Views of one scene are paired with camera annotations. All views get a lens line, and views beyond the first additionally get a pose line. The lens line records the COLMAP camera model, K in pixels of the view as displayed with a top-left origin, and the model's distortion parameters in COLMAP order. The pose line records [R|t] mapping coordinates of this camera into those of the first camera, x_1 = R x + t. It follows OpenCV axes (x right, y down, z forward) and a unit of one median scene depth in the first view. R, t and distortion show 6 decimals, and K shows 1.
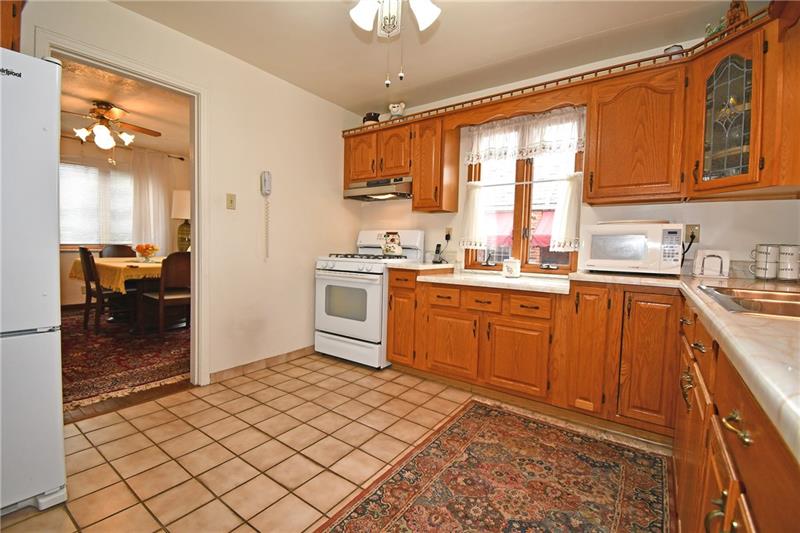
lens RADIAL K [[355.6, 0, 404.1], [0, 355.6, 266.4], [0, 0, 1]] dist [0.012863, -0.023821]
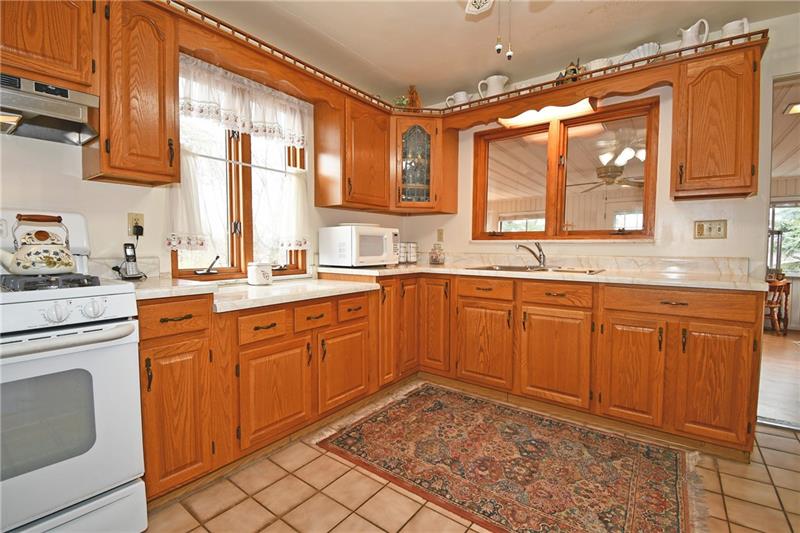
lens RADIAL K [[358.3, 0, 399.9], [0, 358.3, 264.1], [0, 0, 1]] dist [0.023387, -0.024123]
pose [[0.024295, -0.077728, 0.996679, -0.604025], [0.045788, 0.996013, 0.076560, -0.077232], [-0.998656, 0.043776, 0.027757, 0.828651]]
